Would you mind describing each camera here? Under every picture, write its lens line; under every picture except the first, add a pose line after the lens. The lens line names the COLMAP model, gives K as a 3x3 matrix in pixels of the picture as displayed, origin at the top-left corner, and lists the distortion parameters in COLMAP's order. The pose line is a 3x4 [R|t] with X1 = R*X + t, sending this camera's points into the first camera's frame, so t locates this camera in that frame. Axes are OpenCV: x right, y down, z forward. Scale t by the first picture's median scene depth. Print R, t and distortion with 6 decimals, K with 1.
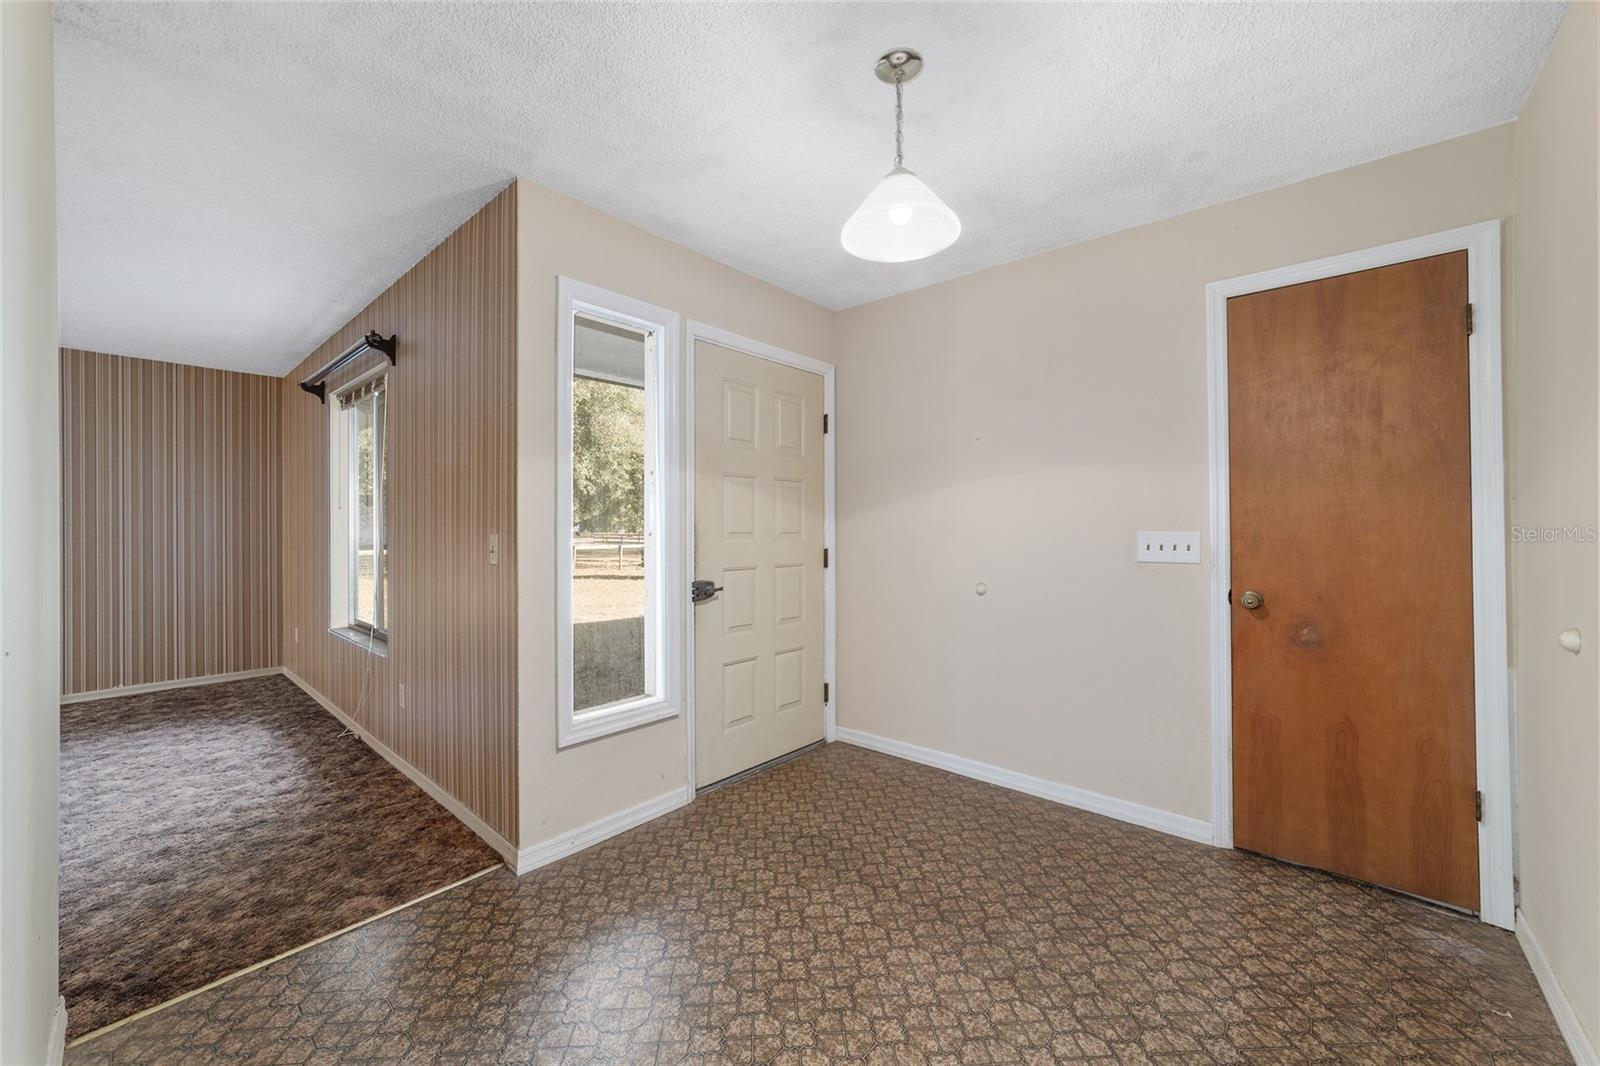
lens RADIAL K [[614.6, 0, 793.2], [0, 614.6, 530.7], [0, 0, 1]] dist [-0.011701, 0.004710]
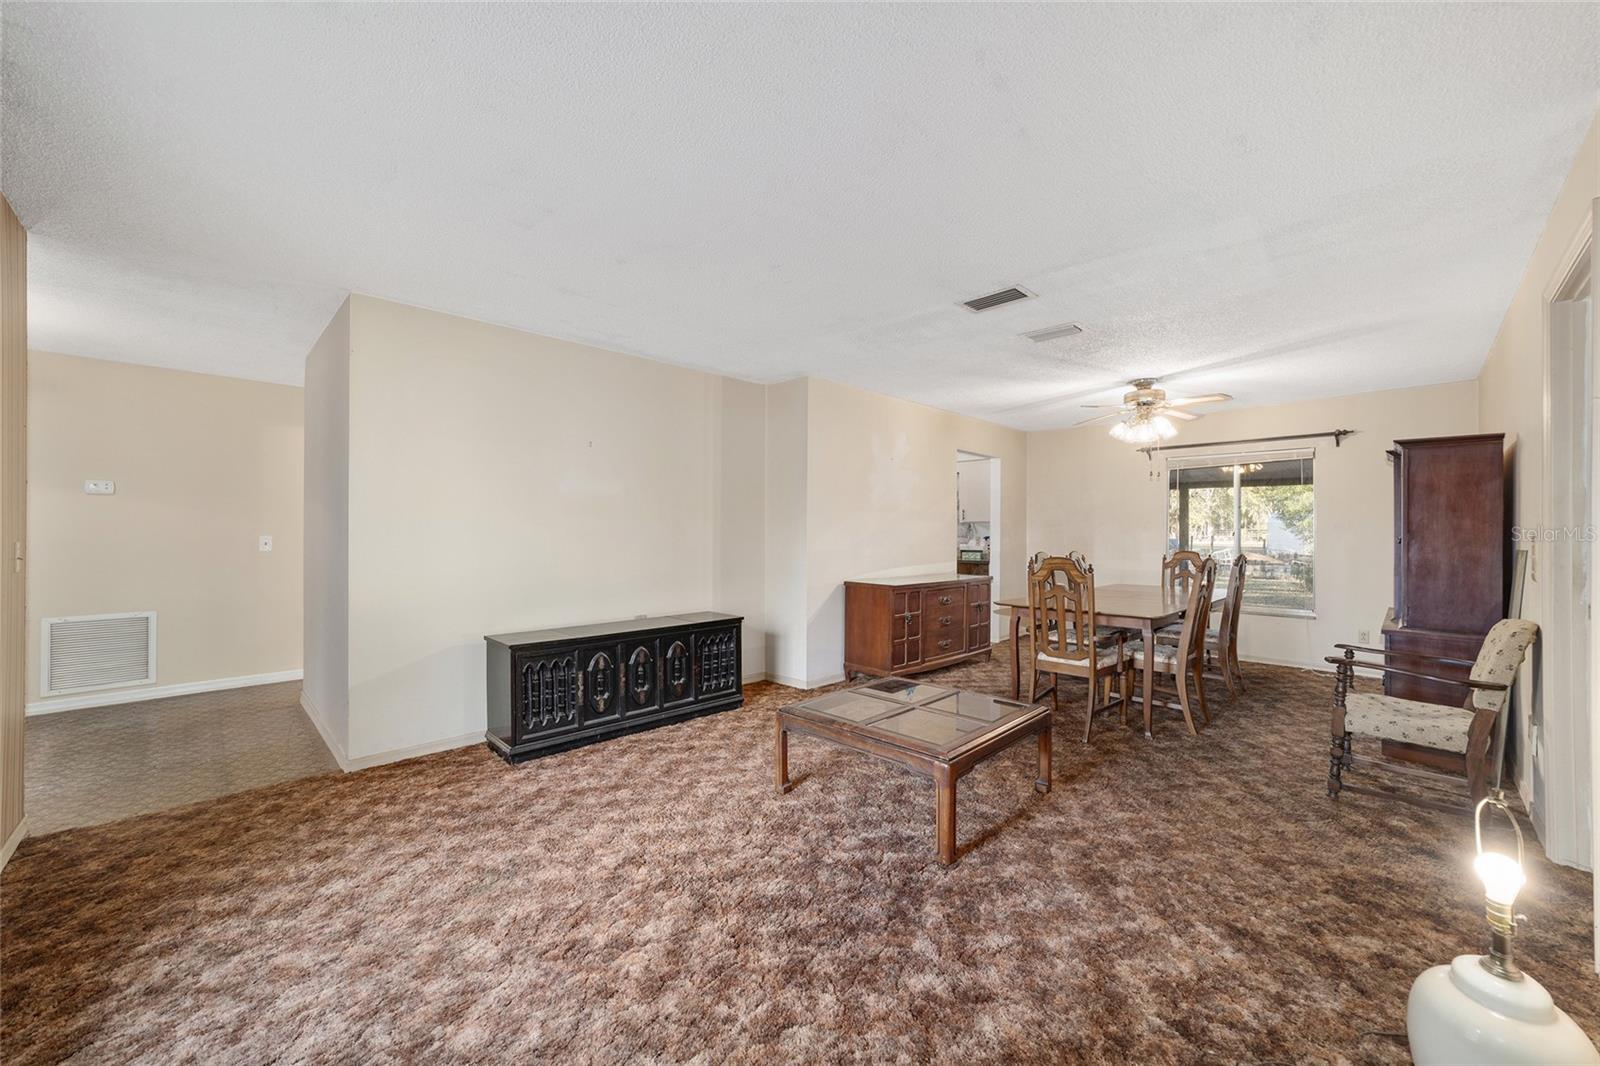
lens RADIAL K [[614.6, 0, 804.6], [0, 614.6, 532.0], [0, 0, 1]] dist [-0.011701, 0.004710]
pose [[-0.998138, -0.002147, 0.060961, -1.473440], [-0.002371, 0.999991, -0.003609, -0.008727], [-0.060953, -0.003746, -0.998134, 1.531459]]
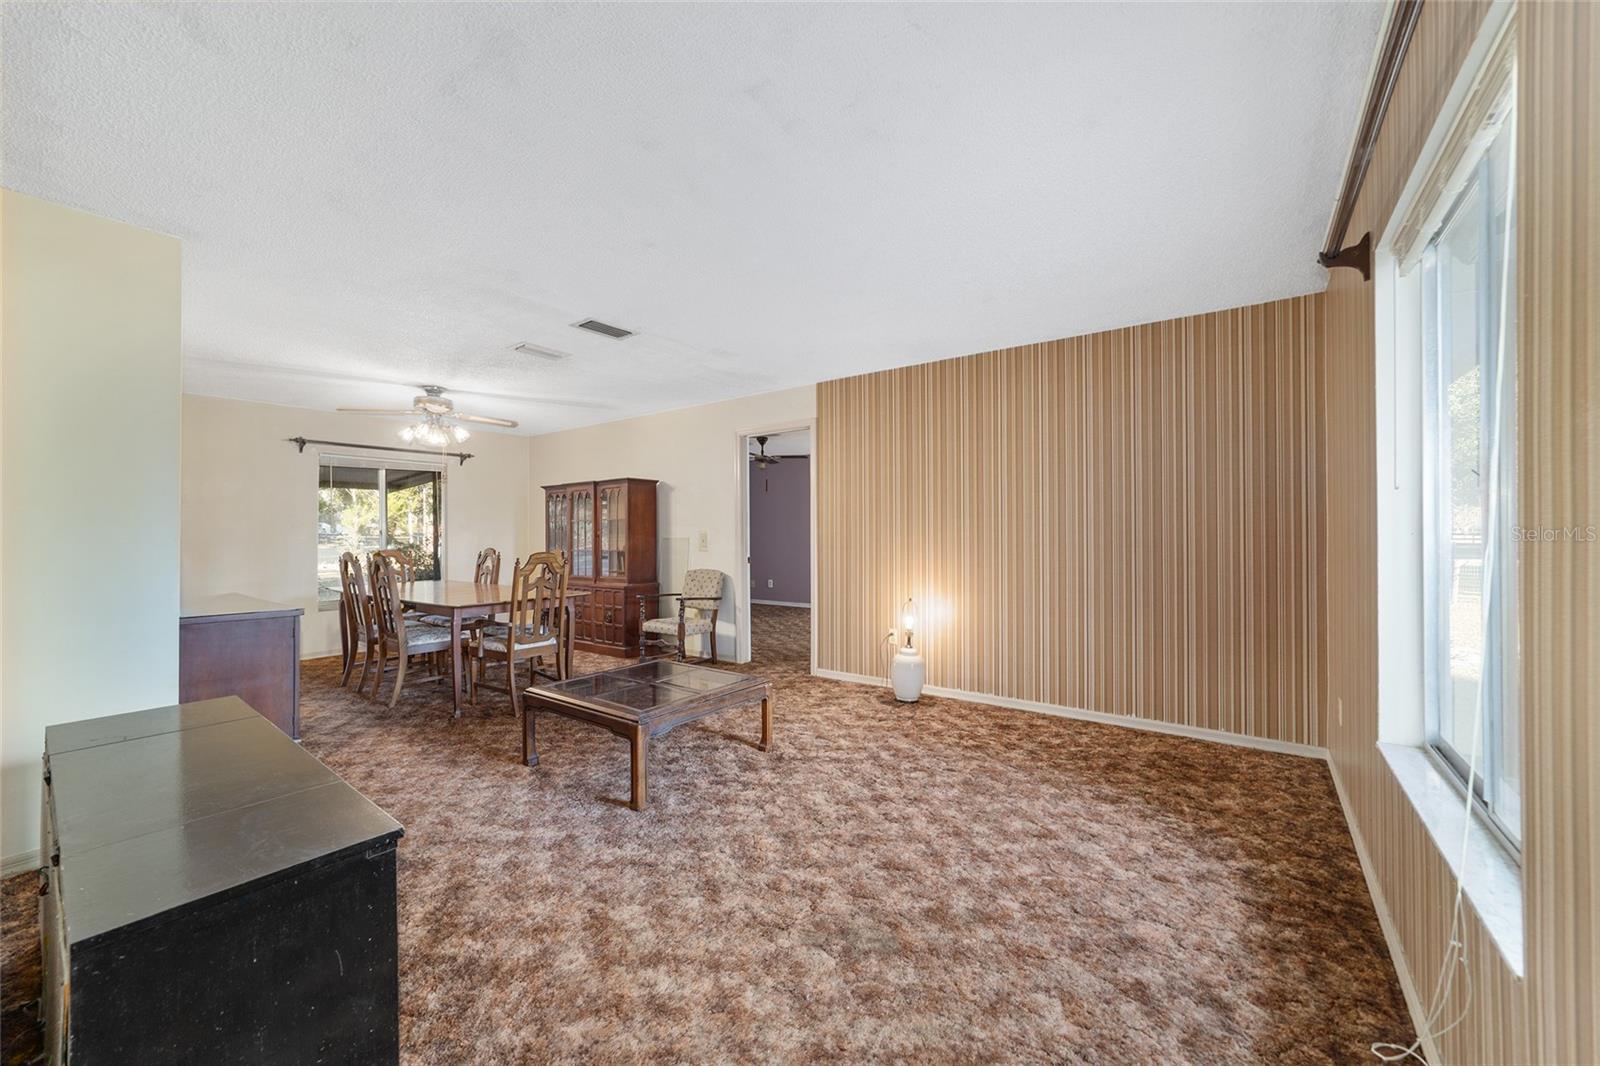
lens RADIAL K [[614.6, 0, 793.6], [0, 614.6, 530.2], [0, 0, 1]] dist [-0.011701, 0.004710]
pose [[0.085307, -0.004248, -0.996346, -0.446490], [0.007128, 0.999968, -0.003653, -0.004378], [0.996329, -0.006791, 0.085335, 0.697852]]
